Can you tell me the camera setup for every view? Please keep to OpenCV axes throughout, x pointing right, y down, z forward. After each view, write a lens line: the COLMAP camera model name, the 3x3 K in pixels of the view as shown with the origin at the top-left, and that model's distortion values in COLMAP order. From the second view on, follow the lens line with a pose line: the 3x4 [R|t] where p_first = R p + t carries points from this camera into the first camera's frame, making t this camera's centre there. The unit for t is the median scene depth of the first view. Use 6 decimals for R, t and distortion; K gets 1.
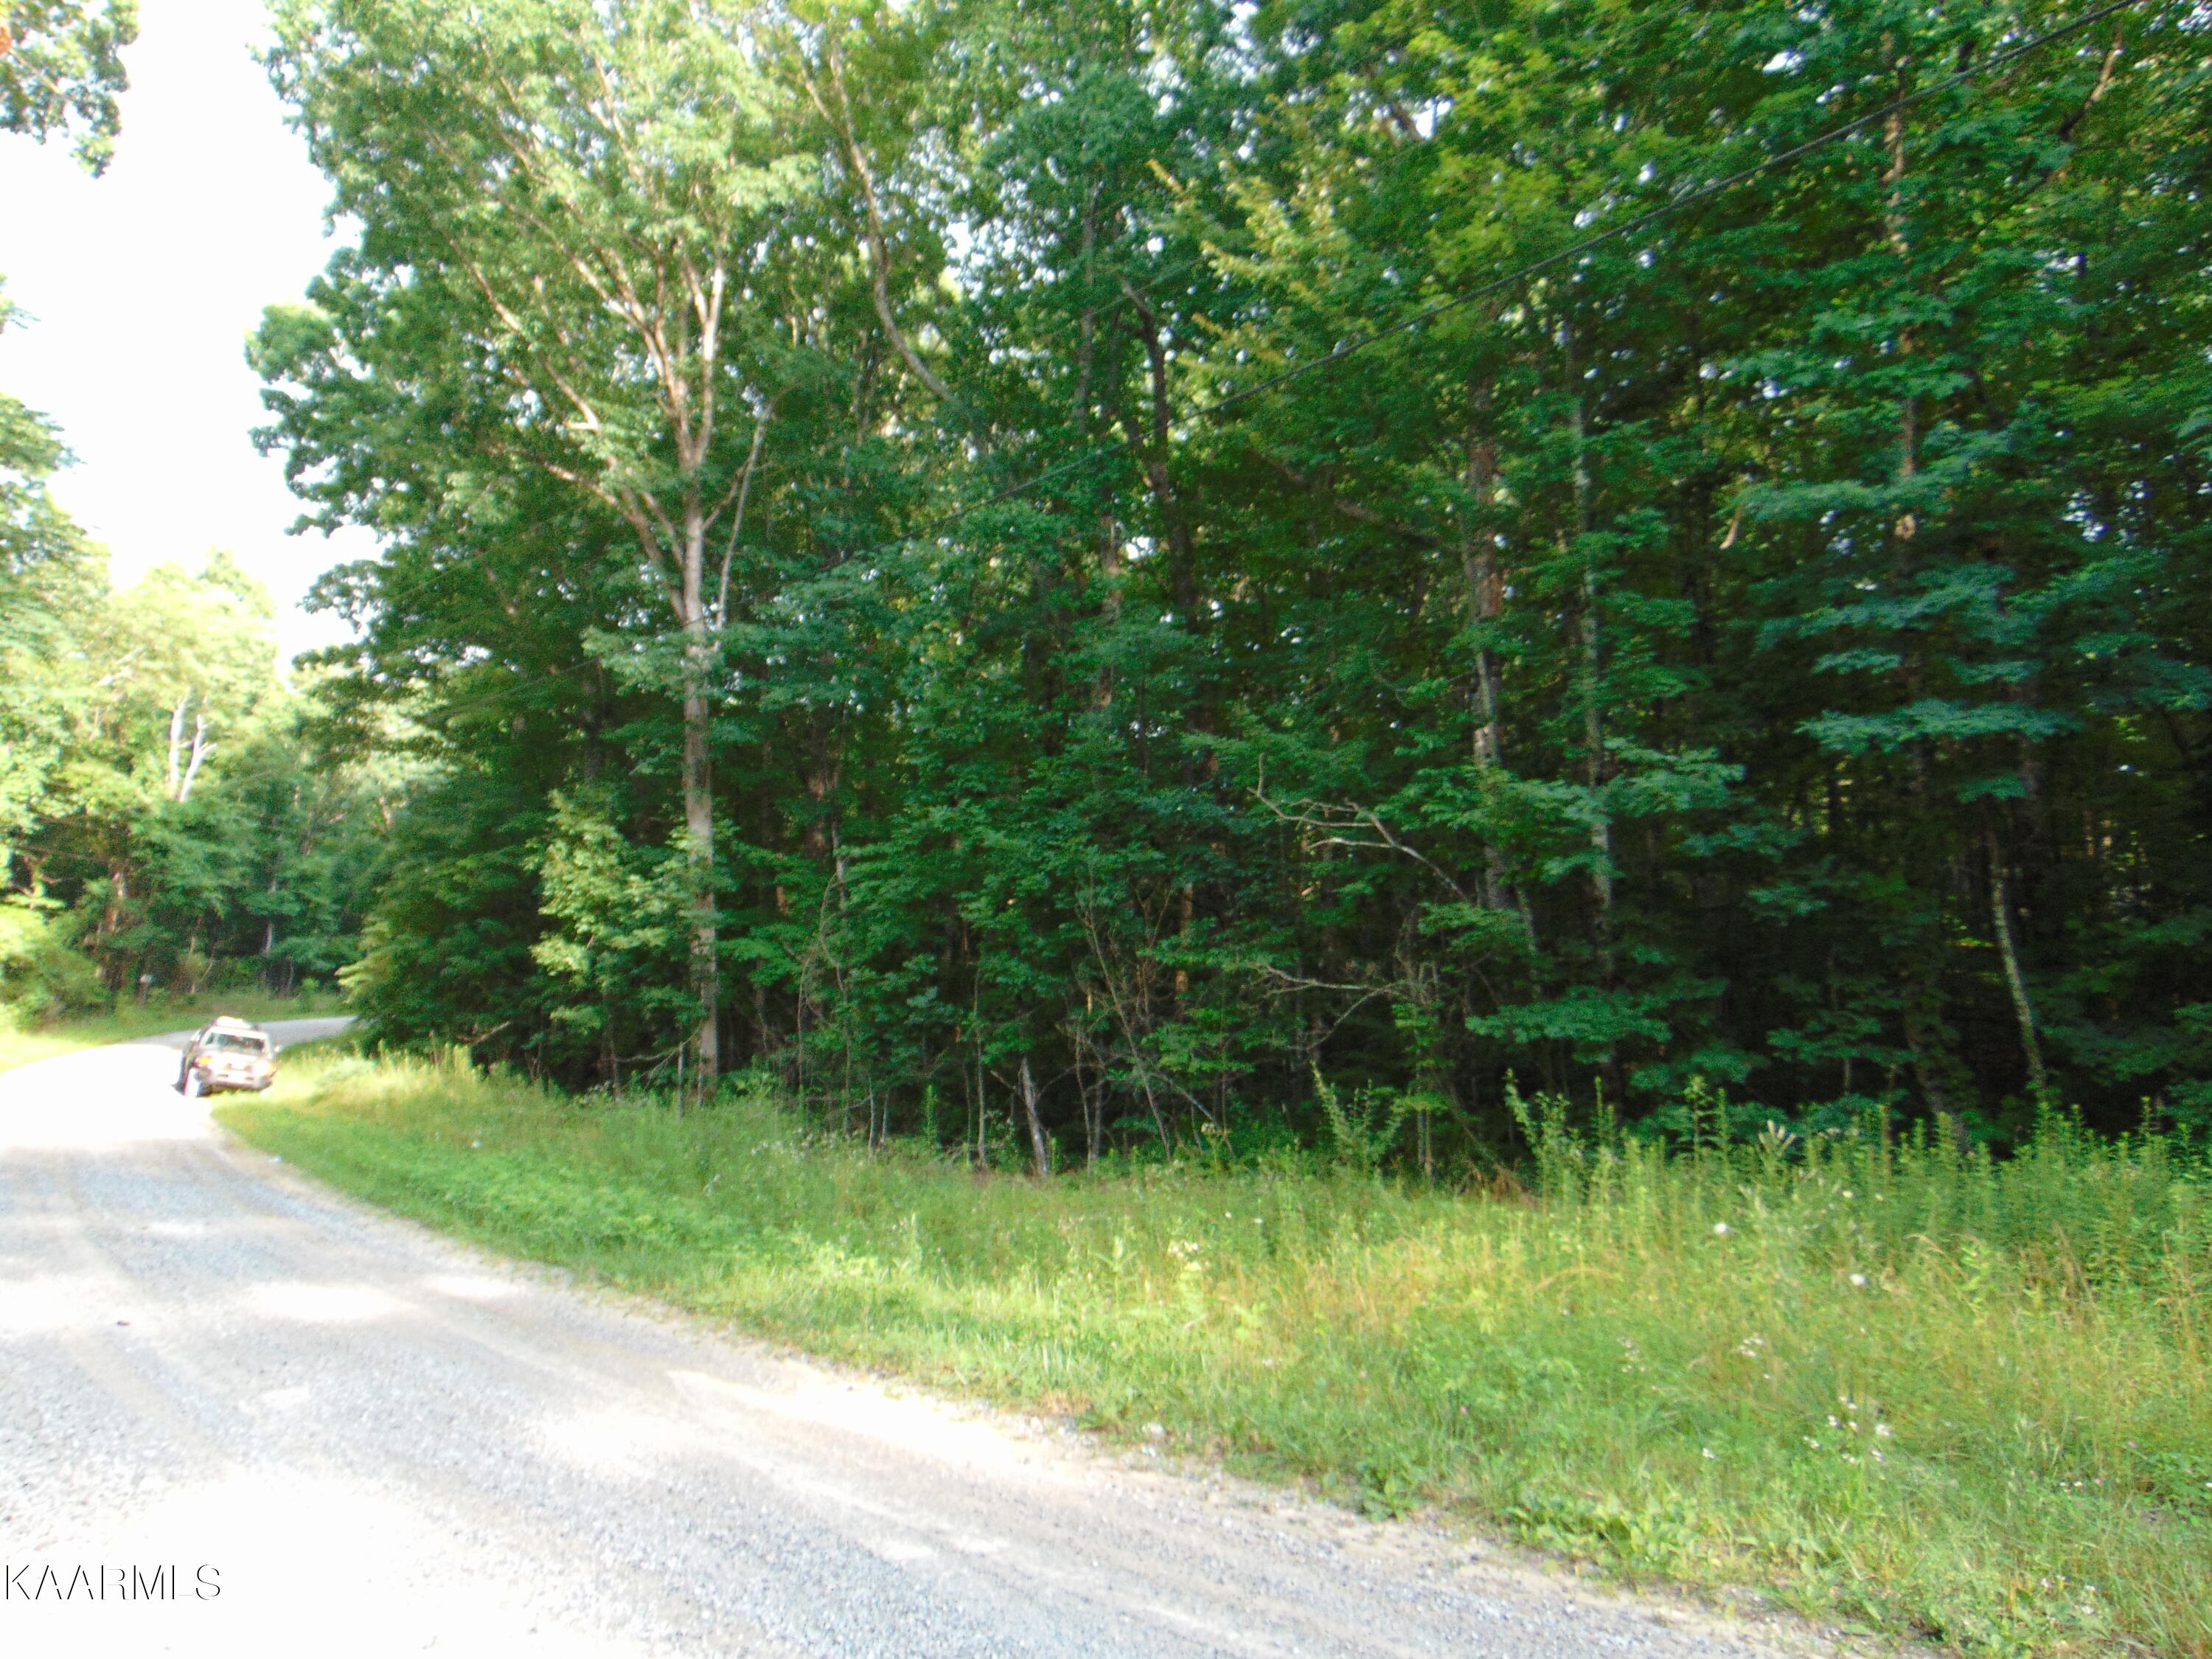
lens RADIAL K [[1614.0, 0, 1094.3], [0, 1614.0, 832.3], [0, 0, 1]] dist [-0.000415, 0.040047]
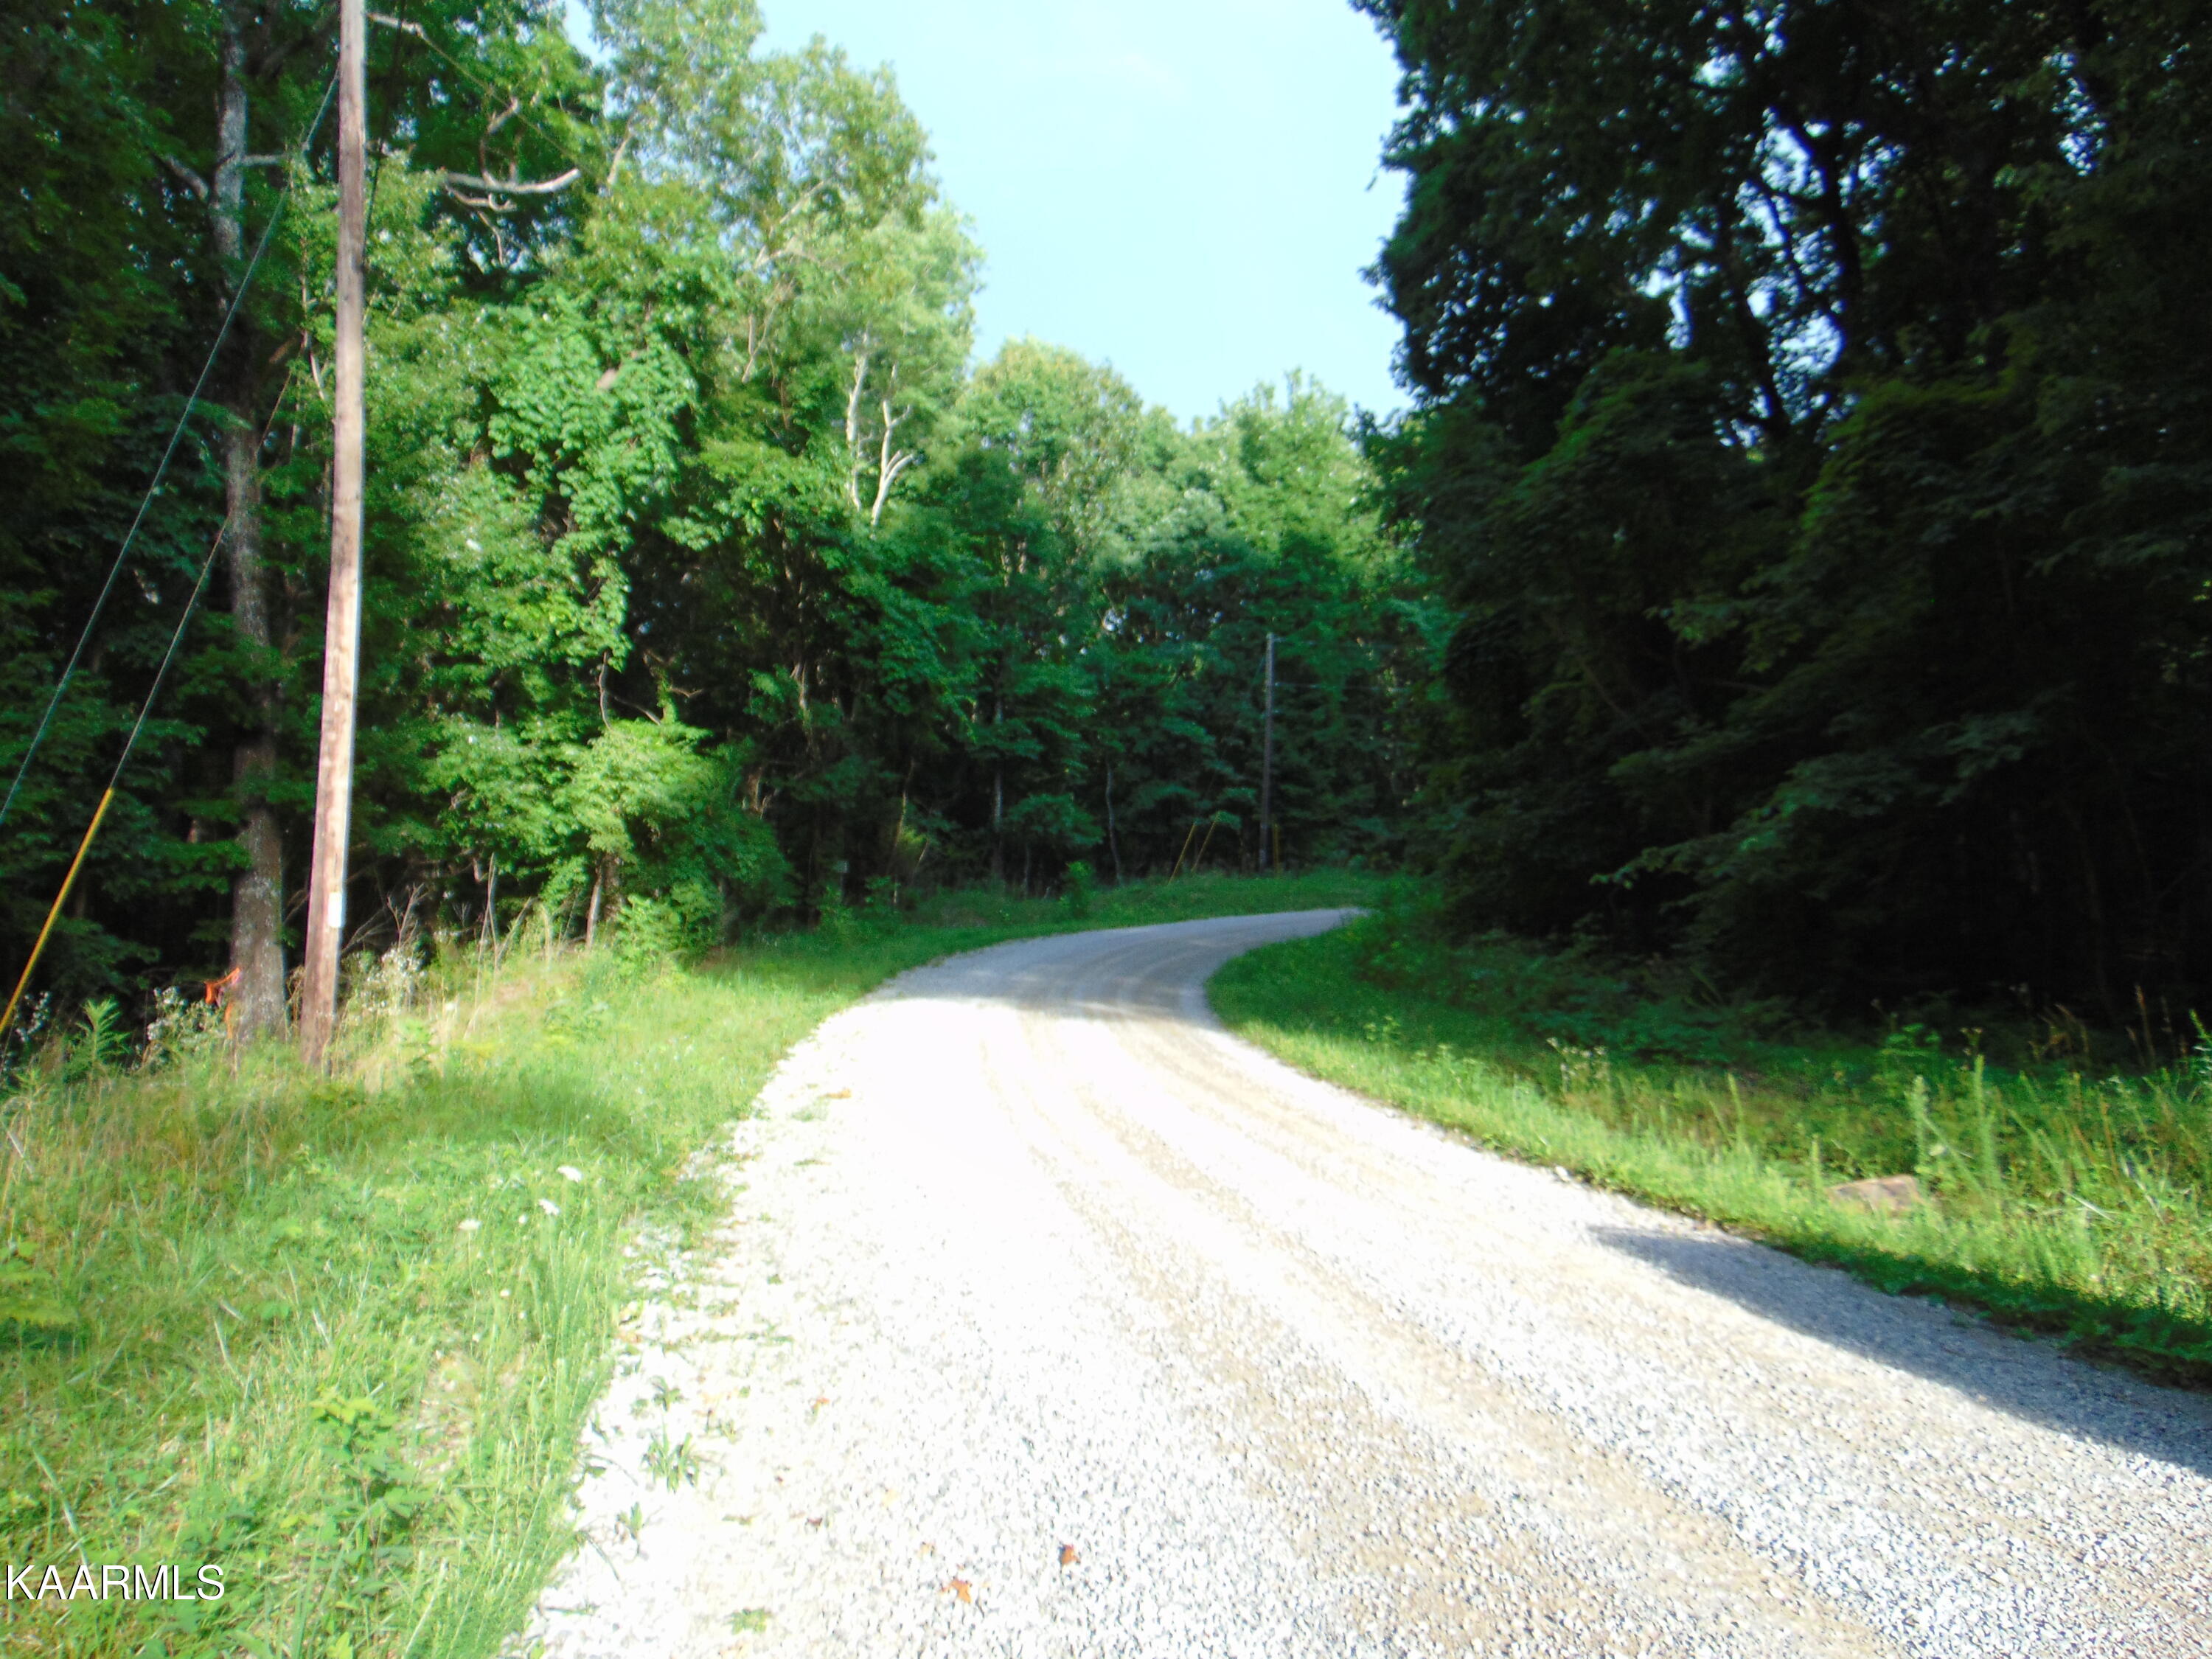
lens RADIAL K [[1614.0, 0, 1094.3], [0, 1614.0, 832.3], [0, 0, 1]] dist [-0.000415, 0.040047]
pose [[0.956978, -0.040227, -0.287360, -0.361911], [0.056499, 0.997221, 0.048555, 0.060255], [0.284608, -0.062701, 0.956591, 0.523960]]
